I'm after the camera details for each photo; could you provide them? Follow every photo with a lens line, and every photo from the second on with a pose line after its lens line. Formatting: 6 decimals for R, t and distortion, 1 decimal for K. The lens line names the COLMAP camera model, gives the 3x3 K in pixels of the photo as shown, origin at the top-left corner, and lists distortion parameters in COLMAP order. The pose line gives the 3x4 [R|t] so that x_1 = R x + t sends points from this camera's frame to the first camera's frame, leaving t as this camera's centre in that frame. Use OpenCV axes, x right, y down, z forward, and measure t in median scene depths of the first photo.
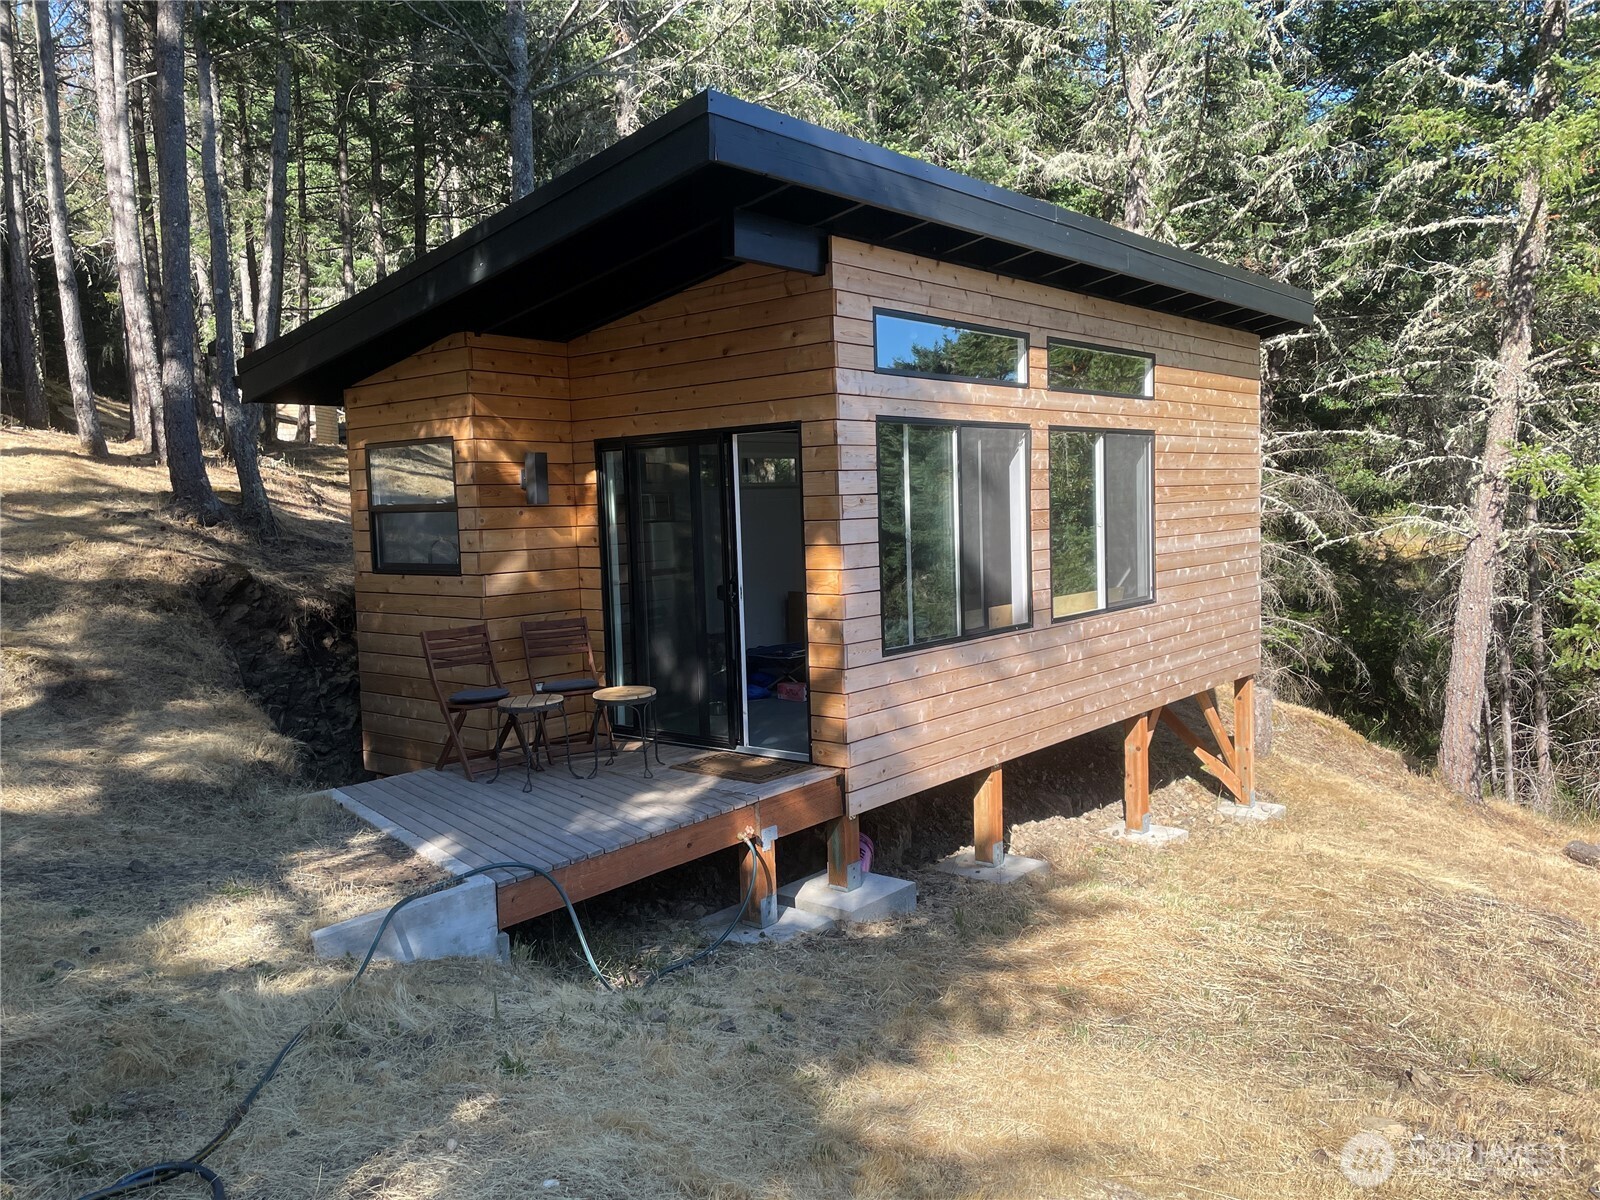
lens RADIAL K [[1250.2, 0, 800.0], [0, 1250.2, 600.0], [0, 0, 1]] dist [-0.004582, -0.002003]
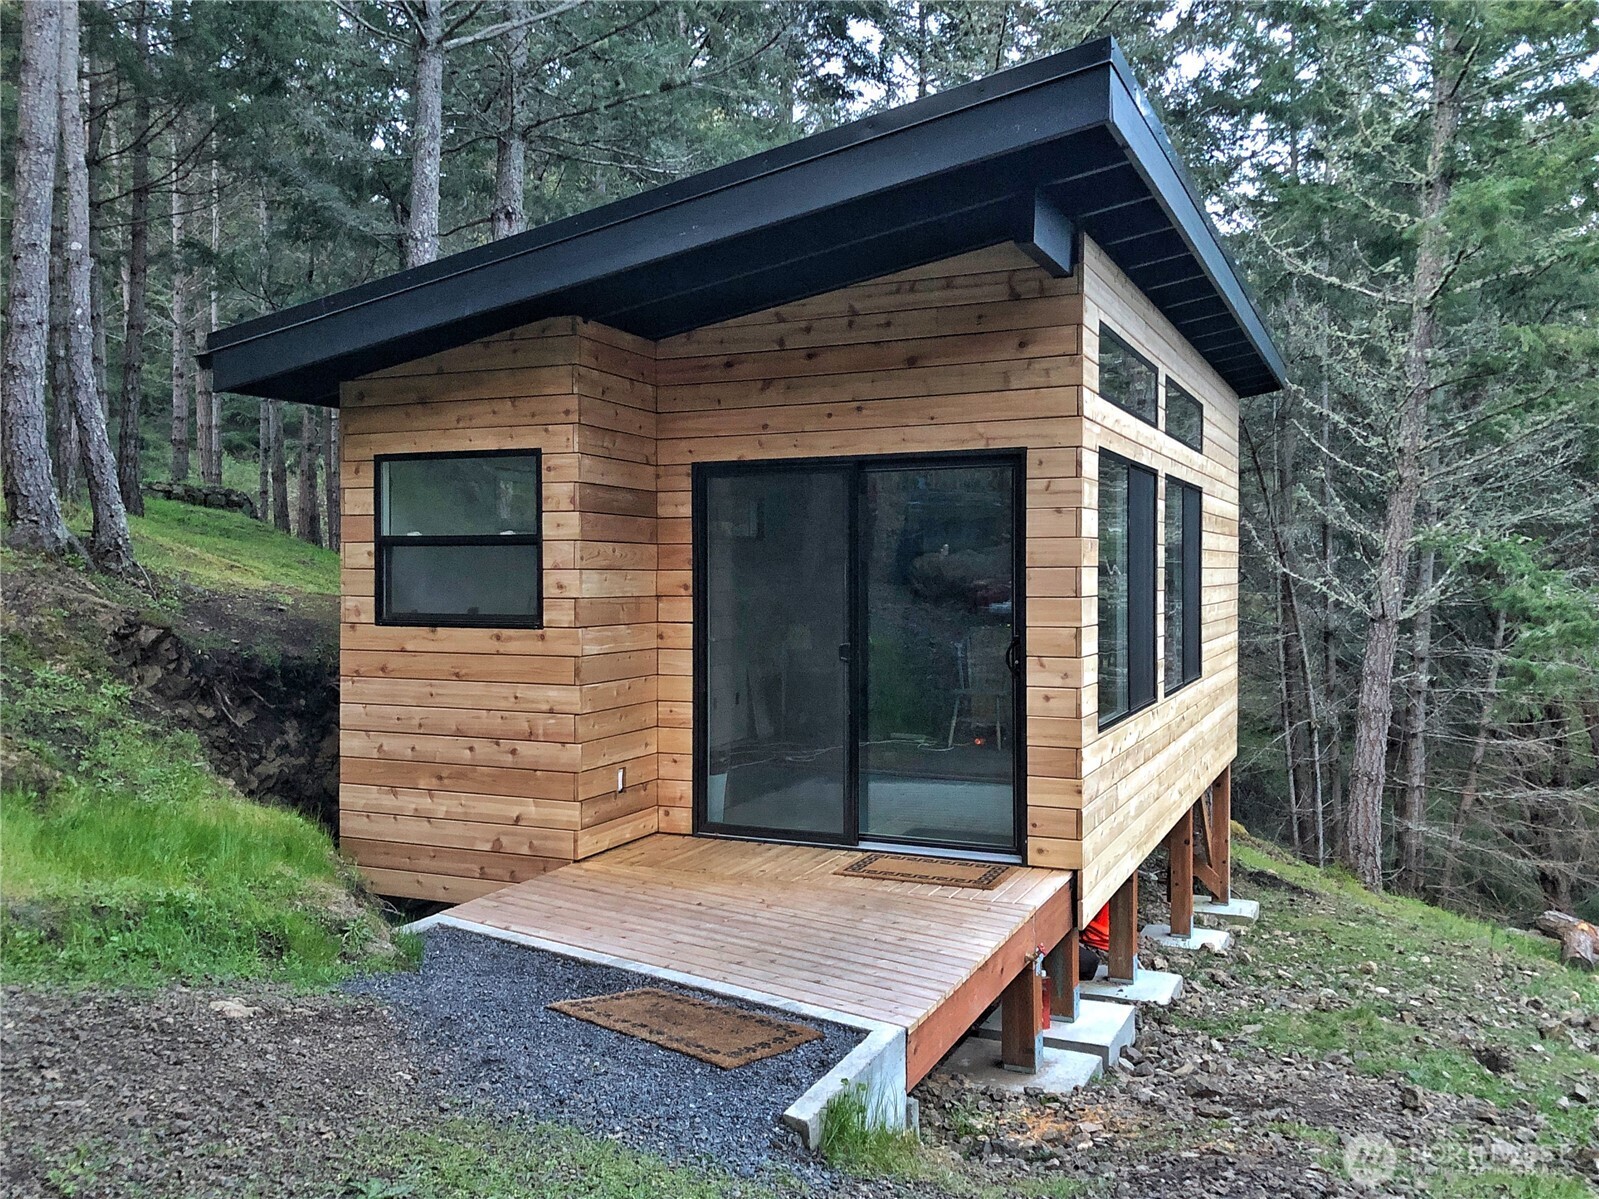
lens RADIAL K [[1417.7, 0, 799.5], [0, 1417.7, 599.5], [0, 0, 1]] dist [0.008188, 0.001800]
pose [[0.974069, 0.025572, 0.224803, -0.317750], [-0.012162, 0.998074, -0.060838, 0.014419], [-0.225925, 0.056526, 0.972503, 0.112046]]
